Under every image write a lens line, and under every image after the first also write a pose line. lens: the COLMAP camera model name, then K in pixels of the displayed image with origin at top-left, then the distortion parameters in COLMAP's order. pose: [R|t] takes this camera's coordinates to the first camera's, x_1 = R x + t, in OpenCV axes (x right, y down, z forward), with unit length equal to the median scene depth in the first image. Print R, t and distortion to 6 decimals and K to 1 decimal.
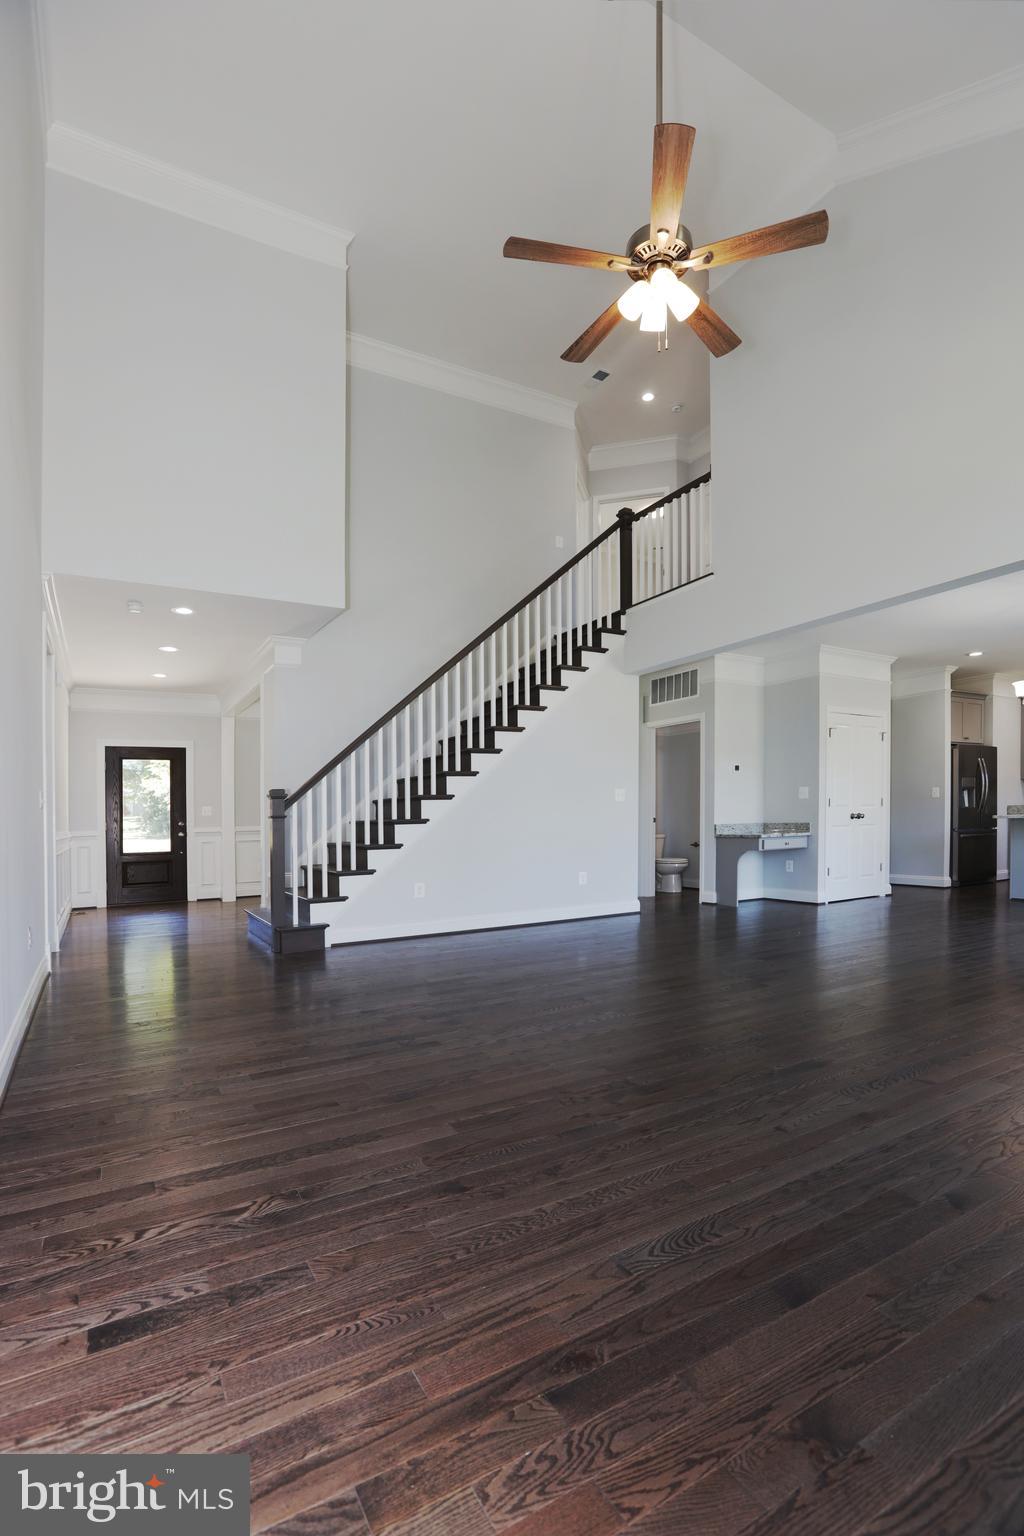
lens RADIAL K [[708.8, 0, 528.4], [0, 708.8, 859.9], [0, 0, 1]] dist [-0.029829, 0.002916]
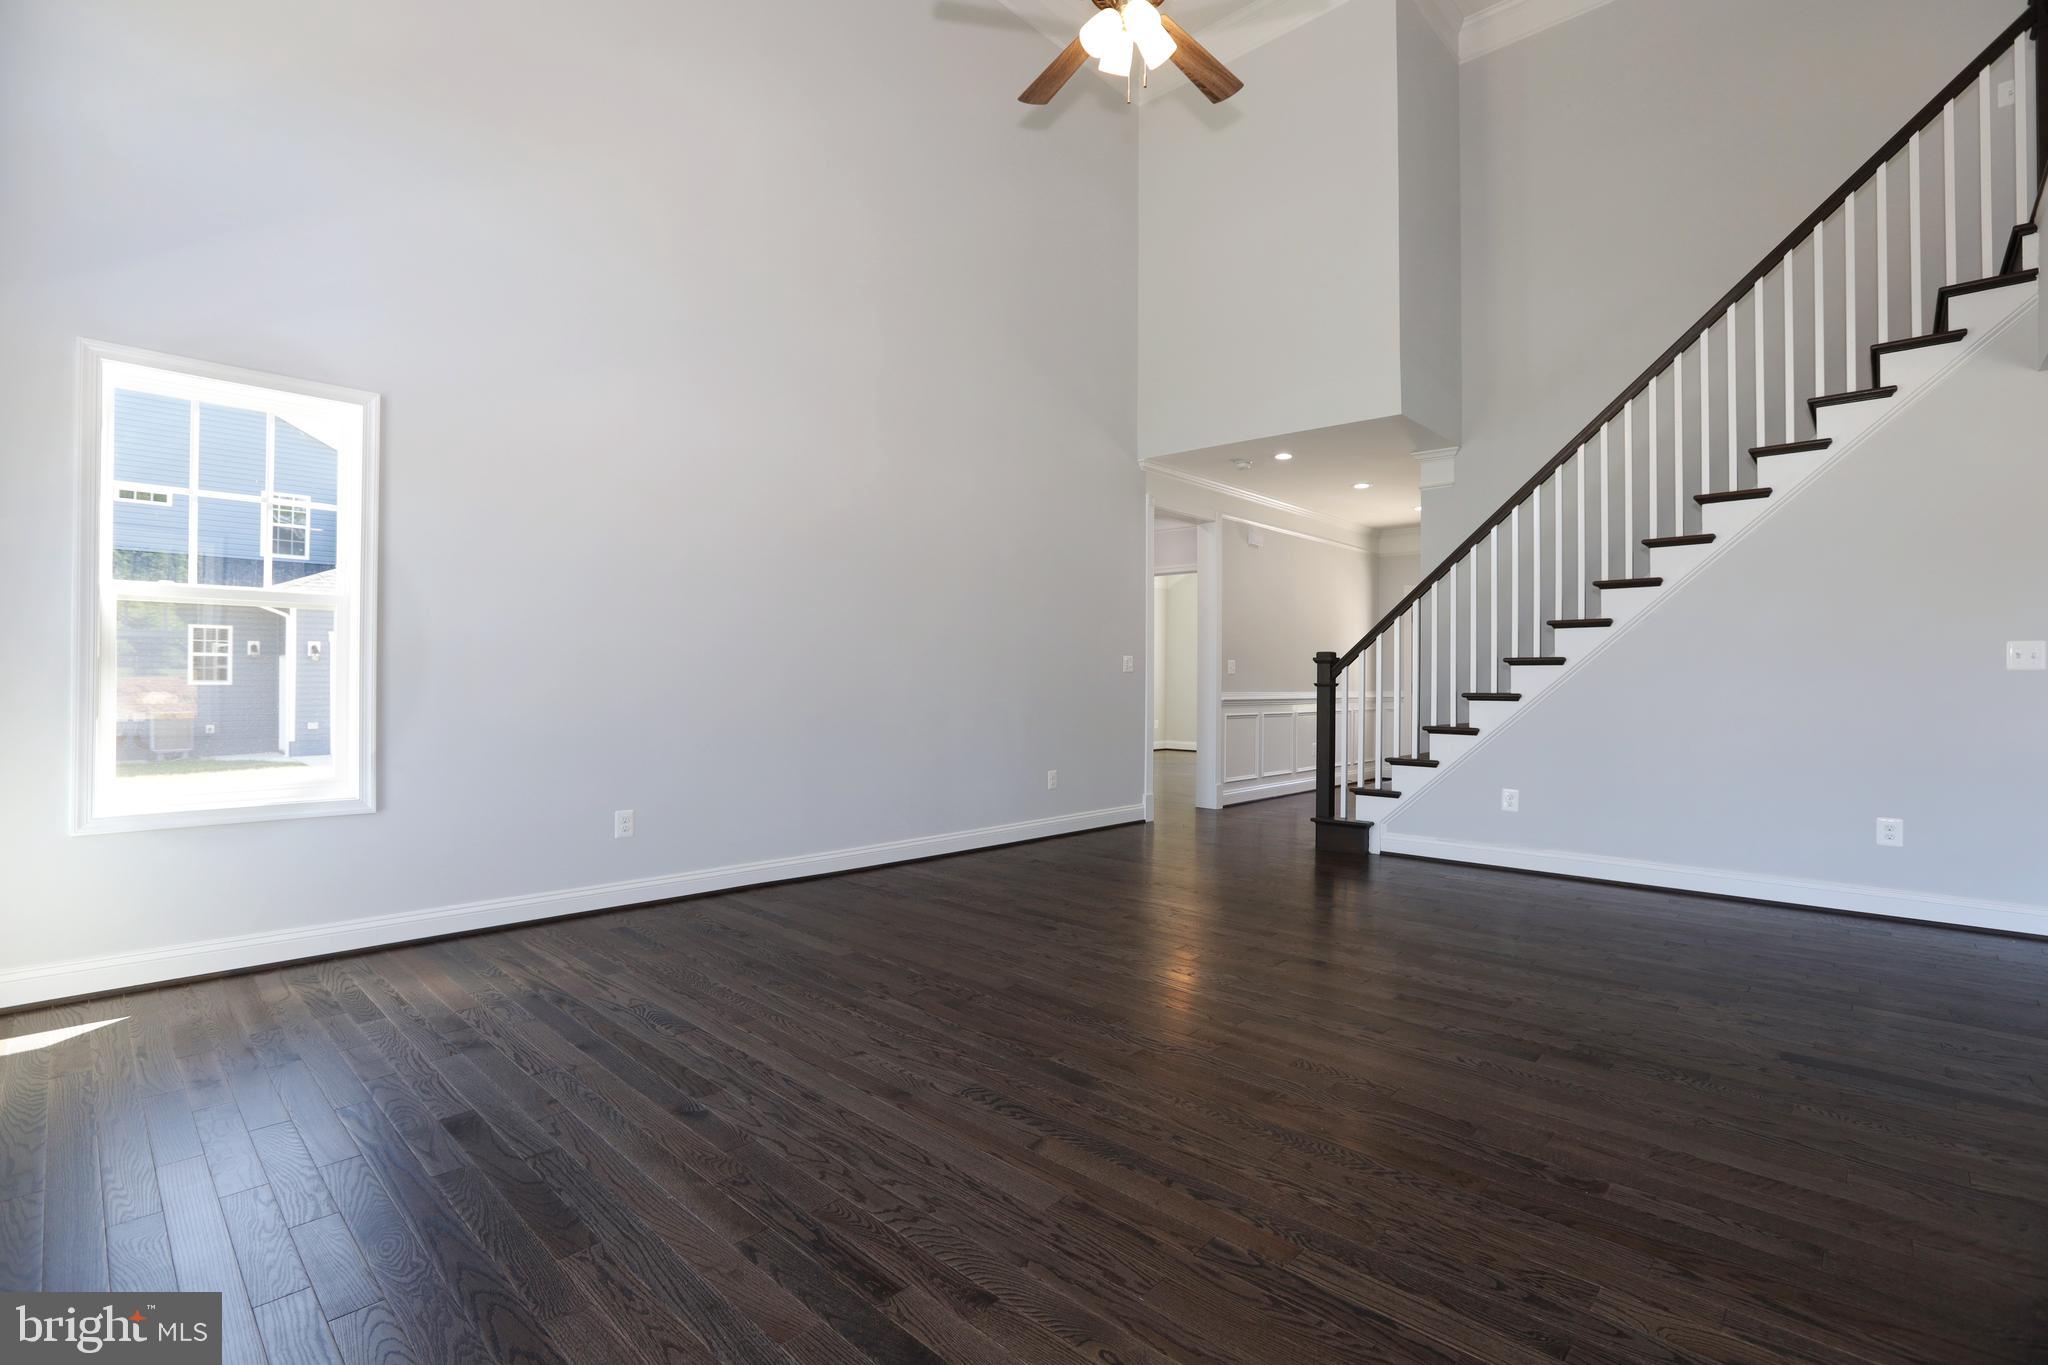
lens RADIAL K [[945.1, 0, 983.6], [0, 945.1, 684.9], [0, 0, 1]] dist [-0.029829, 0.002916]
pose [[0.250844, 0.029762, -0.967570, 1.445889], [-0.065328, 0.997769, 0.013755, -0.114472], [0.965821, 0.059759, 0.252228, 0.752193]]
